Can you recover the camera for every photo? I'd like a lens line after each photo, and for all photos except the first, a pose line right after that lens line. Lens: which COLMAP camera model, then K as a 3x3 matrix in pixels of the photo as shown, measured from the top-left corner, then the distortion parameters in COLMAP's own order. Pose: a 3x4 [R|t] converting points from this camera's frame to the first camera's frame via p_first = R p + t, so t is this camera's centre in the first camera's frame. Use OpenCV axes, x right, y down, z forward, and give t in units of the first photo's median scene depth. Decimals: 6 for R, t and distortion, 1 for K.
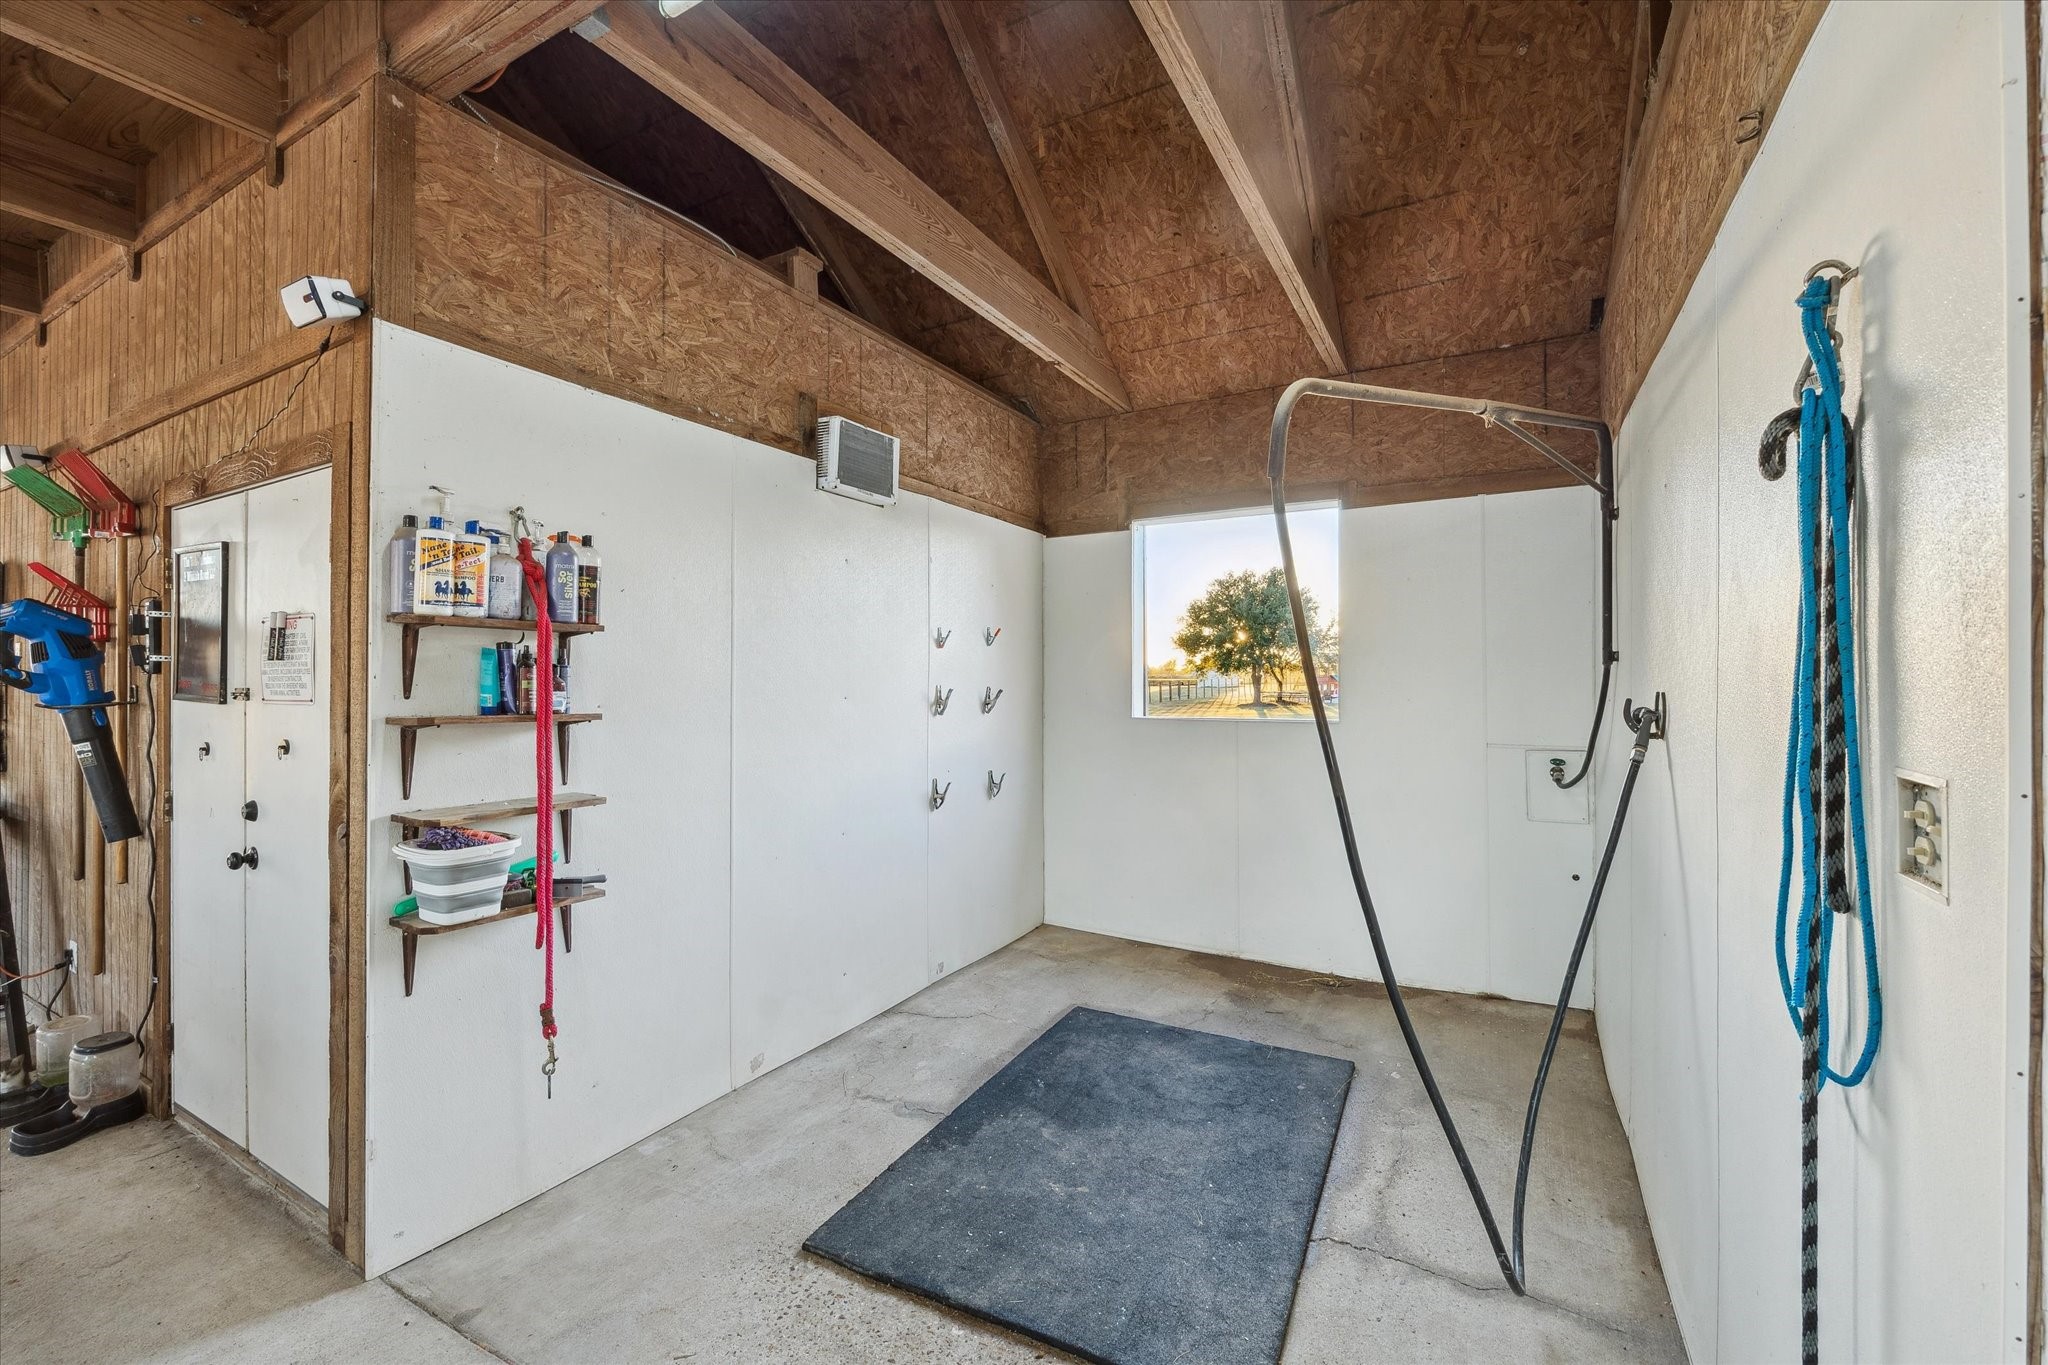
lens RADIAL K [[819.5, 0, 1024.0], [0, 819.5, 682.5], [0, 0, 1]] dist [-0.002848, -0.000306]
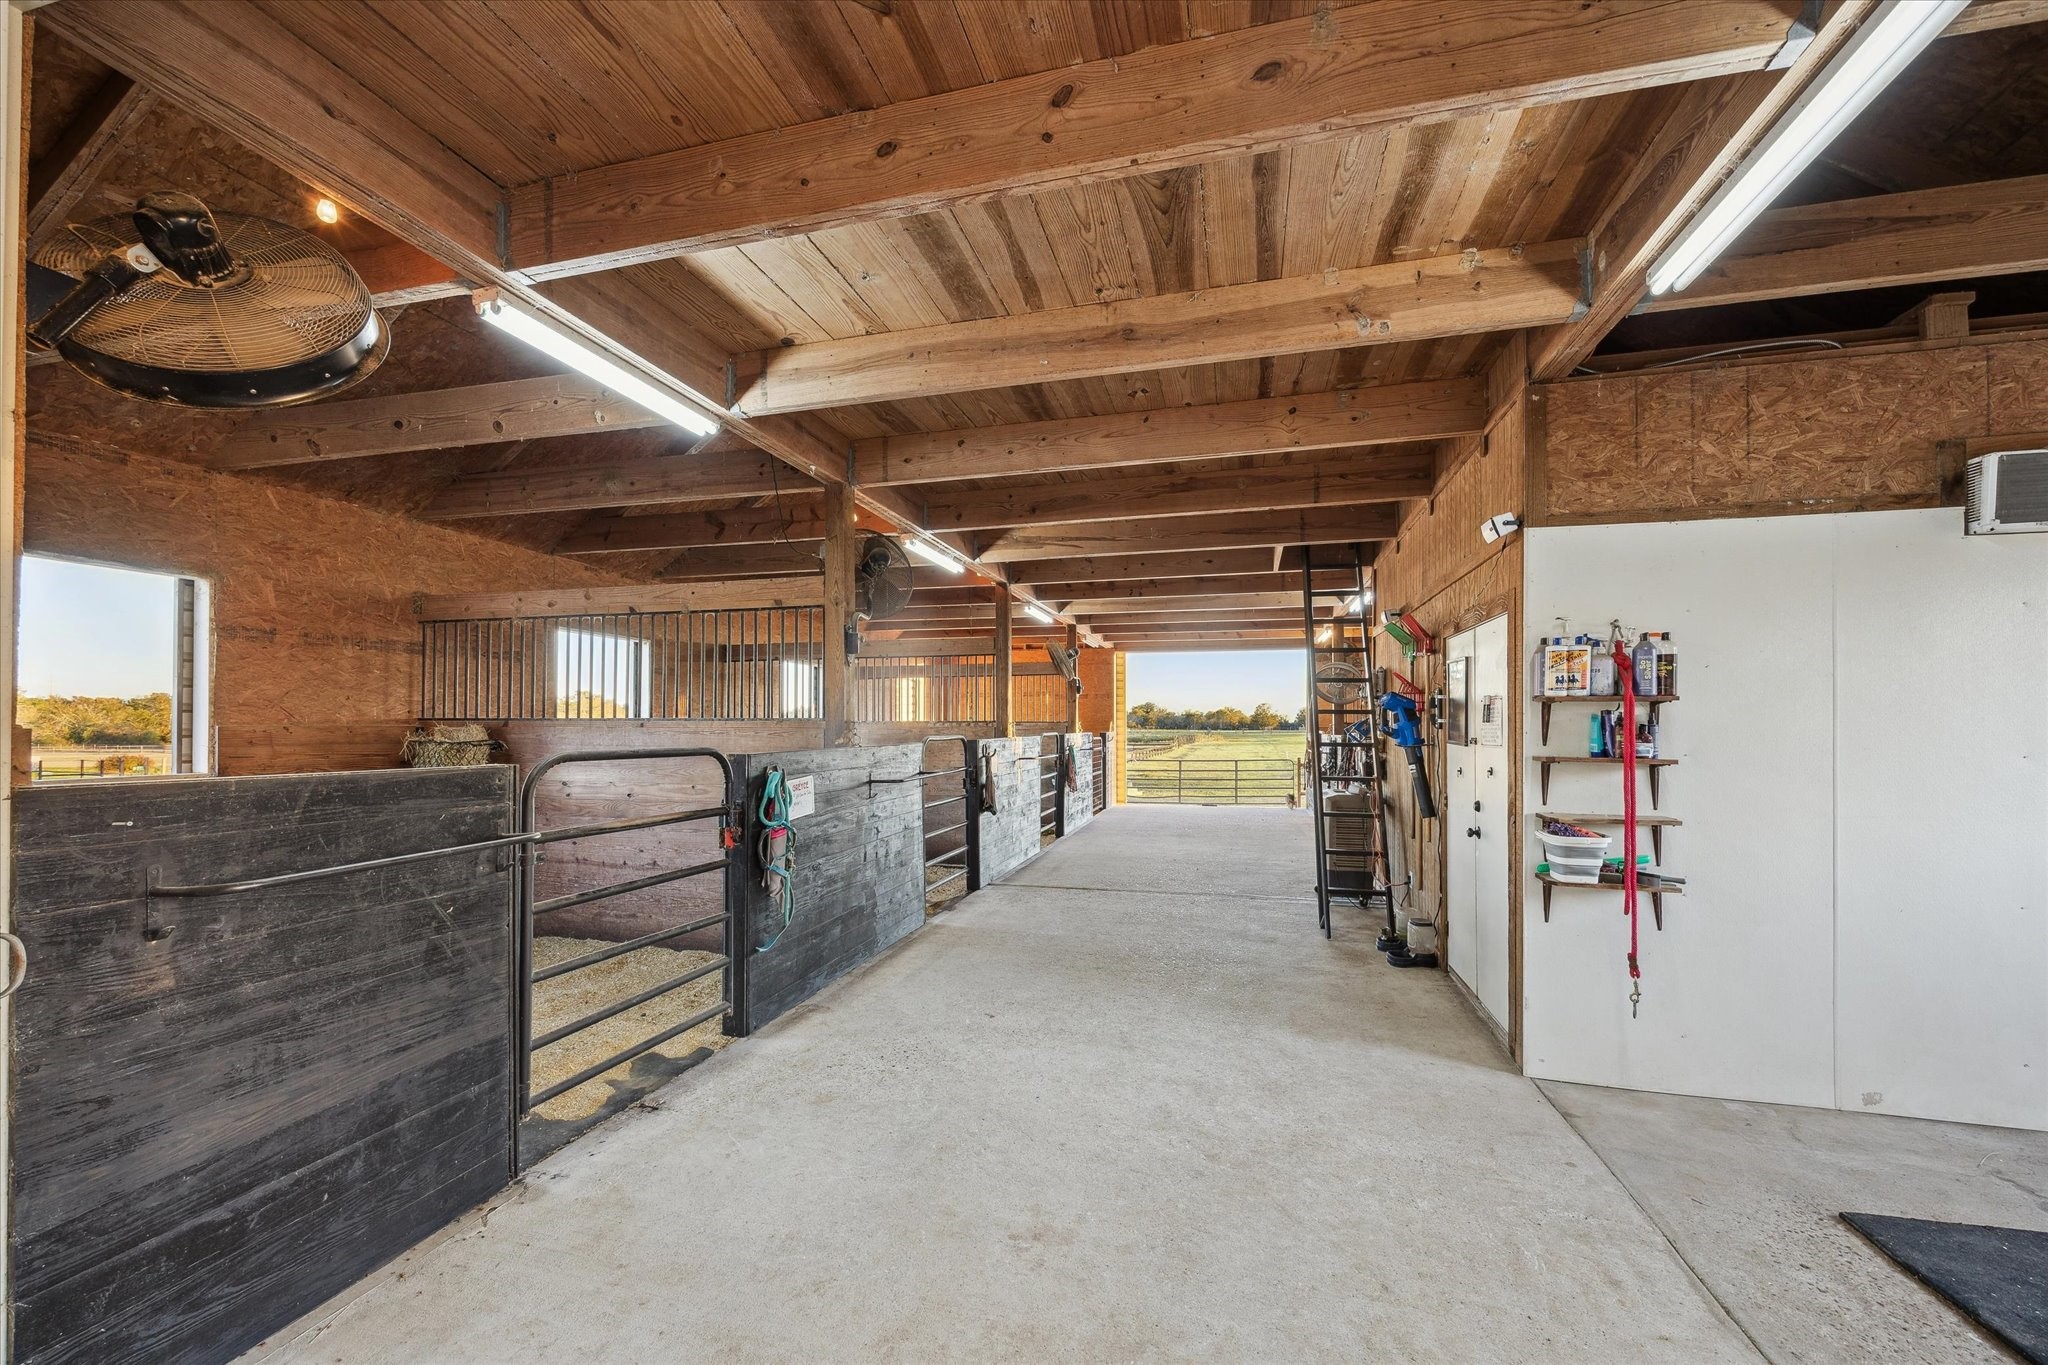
lens RADIAL K [[796.6, 0, 1028.5], [0, 796.6, 706.0], [0, 0, 1]] dist [-0.001360, -0.000239]
pose [[0.243194, -0.024560, -0.969667, 0.523233], [-0.005707, 0.999626, -0.026750, -0.010685], [0.969961, 0.012039, 0.242963, -0.390837]]
